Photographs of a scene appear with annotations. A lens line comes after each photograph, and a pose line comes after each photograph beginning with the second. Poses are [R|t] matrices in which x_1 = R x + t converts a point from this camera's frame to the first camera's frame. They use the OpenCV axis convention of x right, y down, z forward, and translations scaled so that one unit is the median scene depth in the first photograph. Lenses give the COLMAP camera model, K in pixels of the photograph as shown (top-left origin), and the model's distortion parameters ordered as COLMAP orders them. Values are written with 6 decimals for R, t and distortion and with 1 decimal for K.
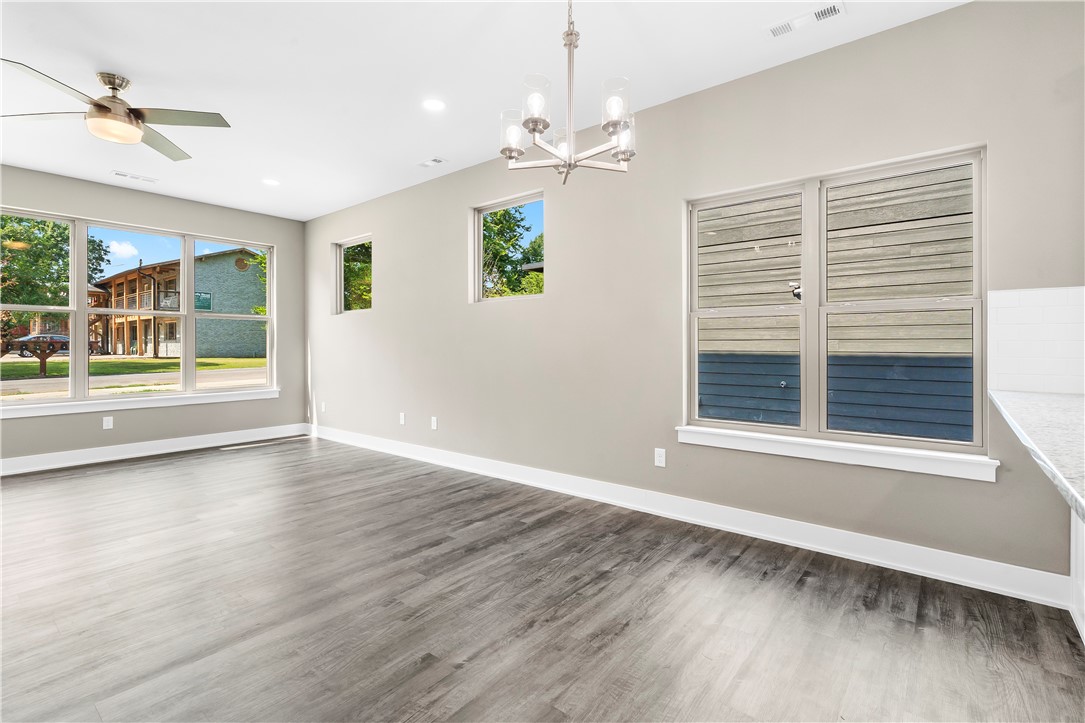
lens RADIAL K [[503.1, 0, 539.8], [0, 503.1, 348.5], [0, 0, 1]] dist [-0.003759, 0.001280]
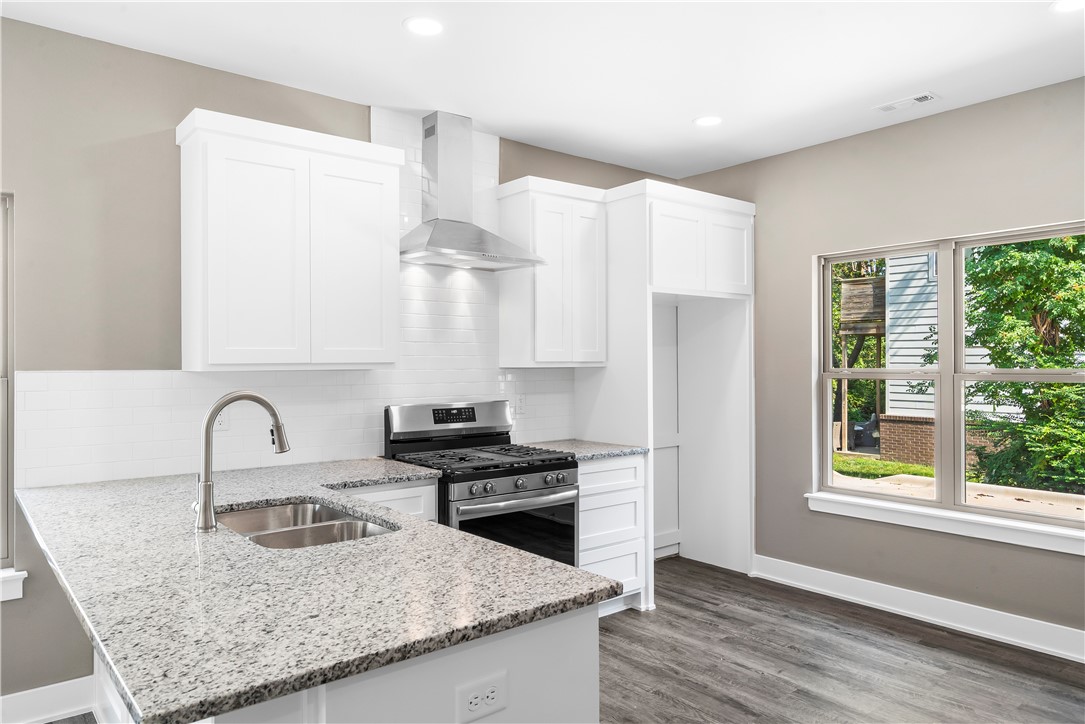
lens RADIAL K [[729.4, 0, 541.8], [0, 729.4, 353.3], [0, 0, 1]] dist [0.007271, -0.001685]
pose [[0.199913, 0.012730, 0.979731, -0.089446], [0.008319, 0.999858, -0.014688, -0.081675], [-0.979778, 0.011087, 0.199778, -0.074179]]
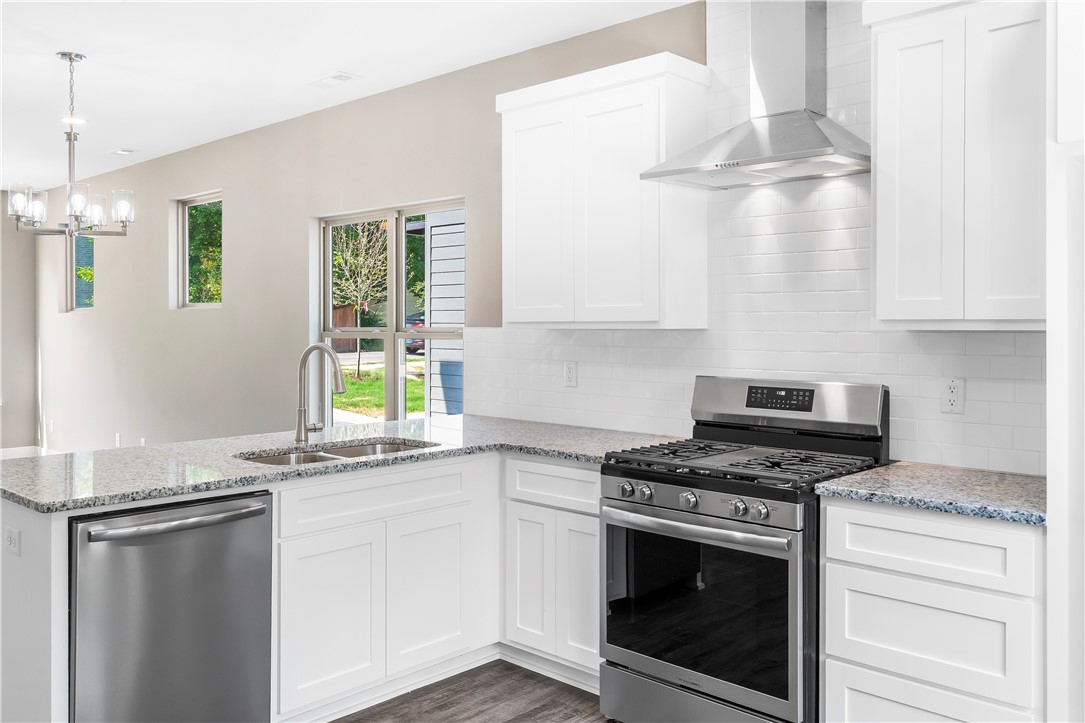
lens RADIAL K [[899.0, 0, 537.7], [0, 899.0, 319.3], [0, 0, 1]] dist [0.002244, -0.006368]
pose [[0.997134, 0.001786, -0.075629, 0.834807], [-0.002520, 0.999951, -0.009609, -0.077194], [0.075609, 0.009772, 0.997090, -0.704962]]
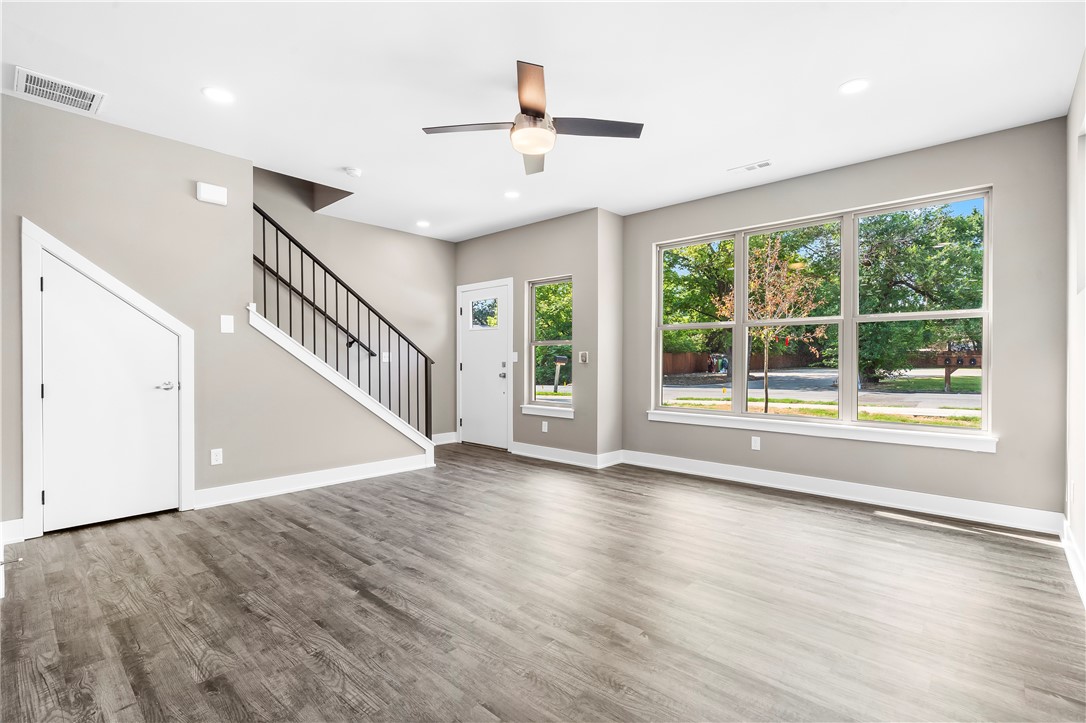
lens RADIAL K [[497.7, 0, 541.2], [0, 497.7, 362.6], [0, 0, 1]] dist [-0.002645, 0.000979]
pose [[-0.058421, 0.005008, -0.998279, 0.114541], [-0.005991, 0.999968, 0.005367, -0.003848], [0.998274, 0.006295, -0.058389, 0.981186]]
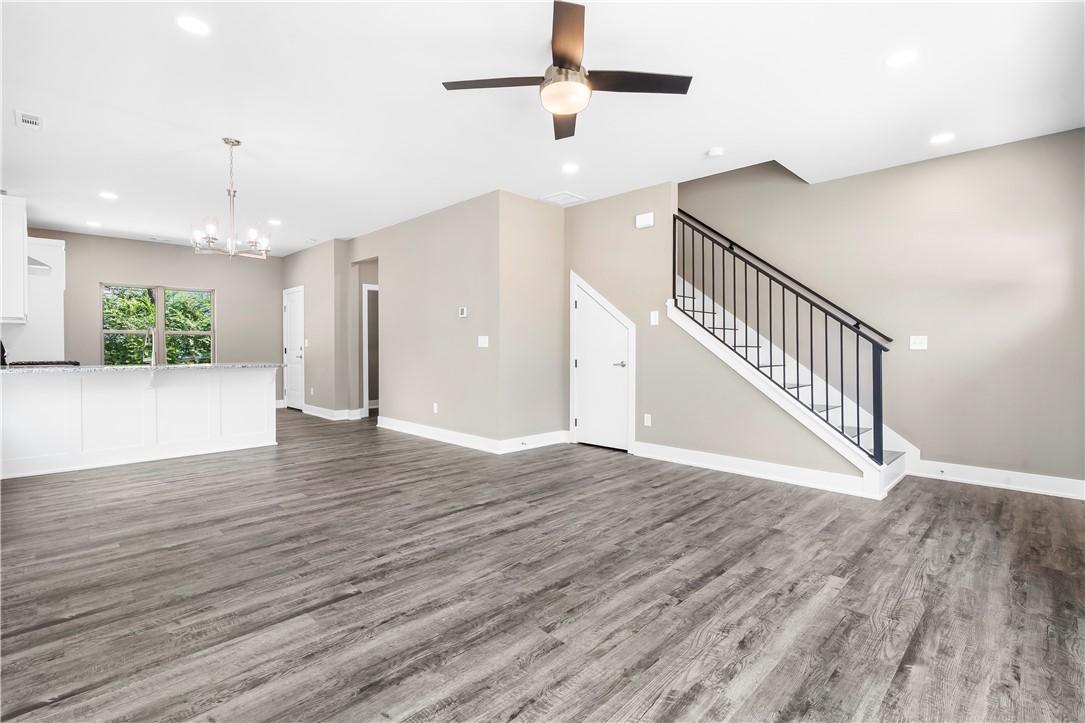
lens RADIAL K [[506.0, 0, 537.8], [0, 506.0, 346.8], [0, 0, 1]] dist [-0.002726, 0.000300]
pose [[-0.995199, -0.000815, 0.097872, -0.809848], [-0.000522, 0.999995, 0.003018, -0.002900], [-0.097874, 0.002952, -0.995194, 1.730613]]
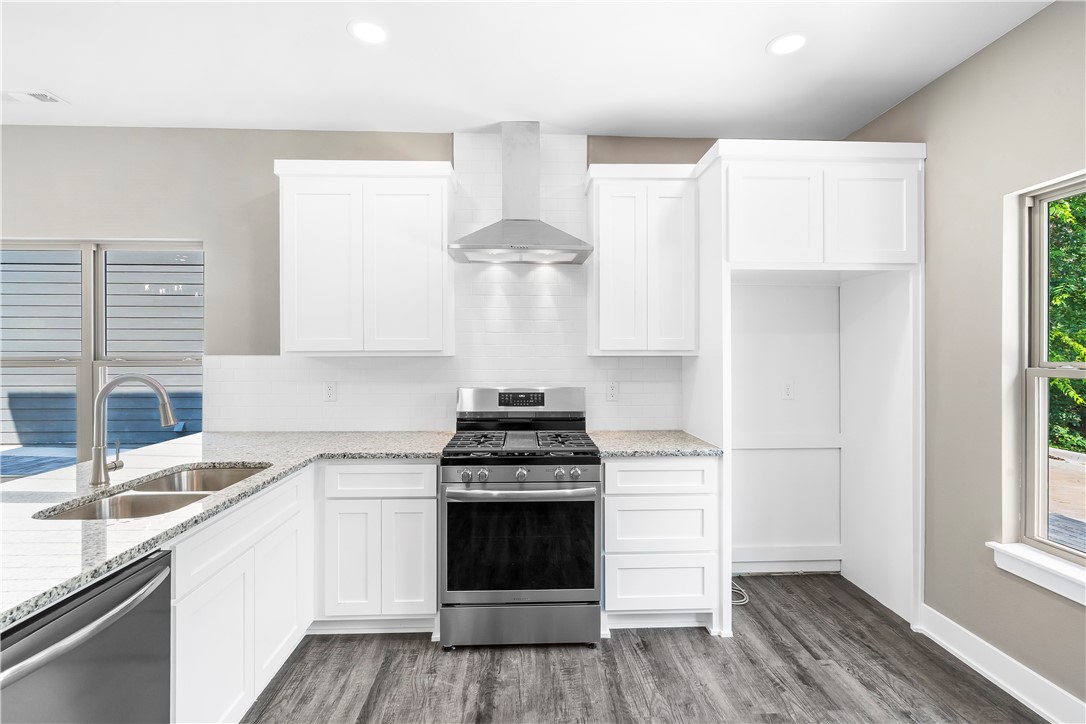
lens RADIAL K [[503.6, 0, 540.3], [0, 503.6, 348.9], [0, 0, 1]] dist [-0.003759, 0.001280]
pose [[0.748771, 0.003872, 0.662818, 0.470671], [0.002358, 0.999961, -0.008505, -0.080745], [-0.662825, 0.007931, 0.748732, -0.379414]]
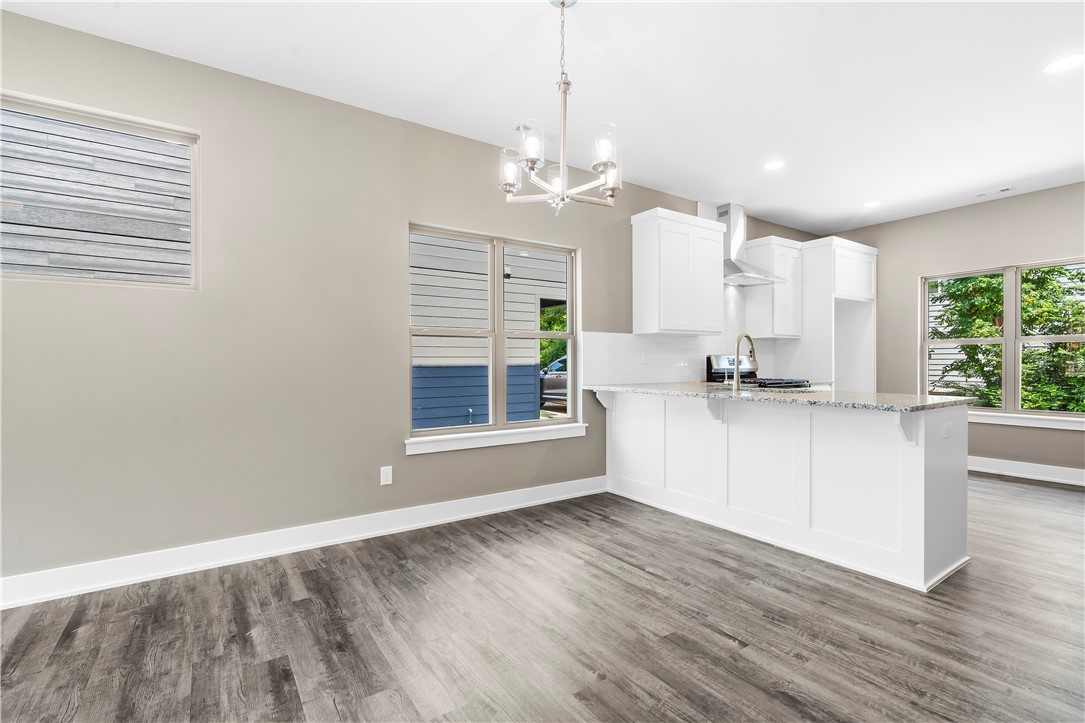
lens RADIAL K [[497.2, 0, 540.7], [0, 497.2, 362.6], [0, 0, 1]] dist [-0.002645, 0.000979]
pose [[0.286014, -0.001161, 0.958225, -0.606160], [0.007018, 0.999975, -0.000883, -0.000163], [-0.958200, 0.006977, 0.286015, 0.434197]]
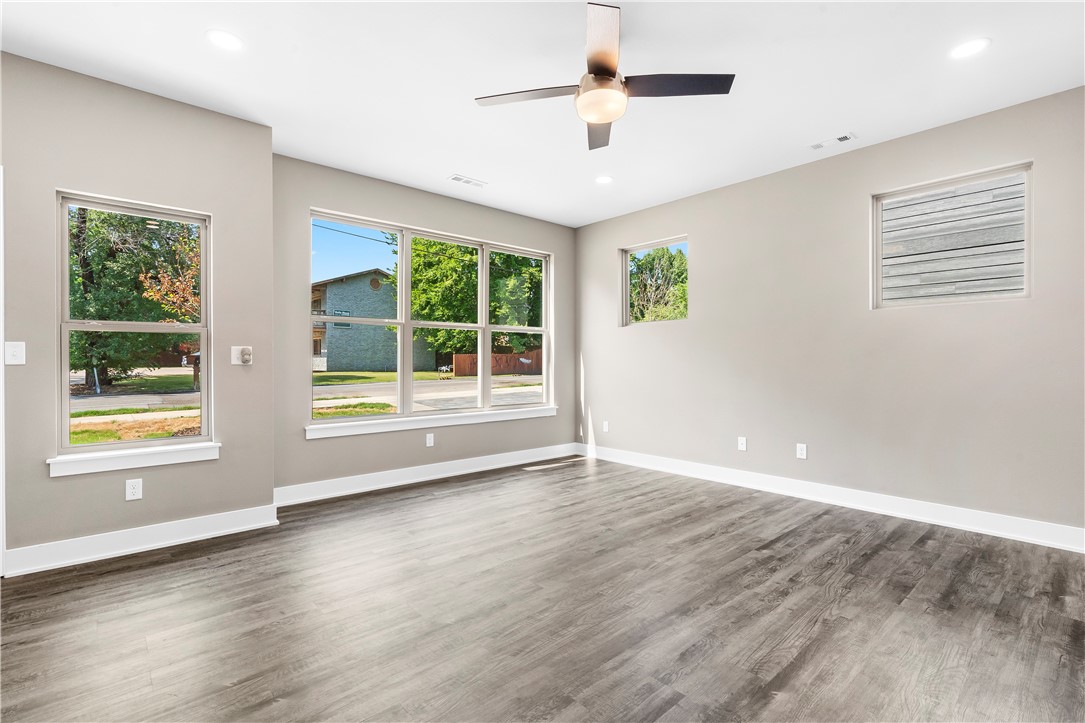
lens RADIAL K [[497.2, 0, 540.7], [0, 497.2, 362.6], [0, 0, 1]] dist [-0.002645, 0.000979]
pose [[0.987227, 0.002439, -0.159301, -0.742798], [-0.002752, 0.999995, -0.001741, 0.001511], [0.159296, 0.002157, 0.987229, 0.141637]]
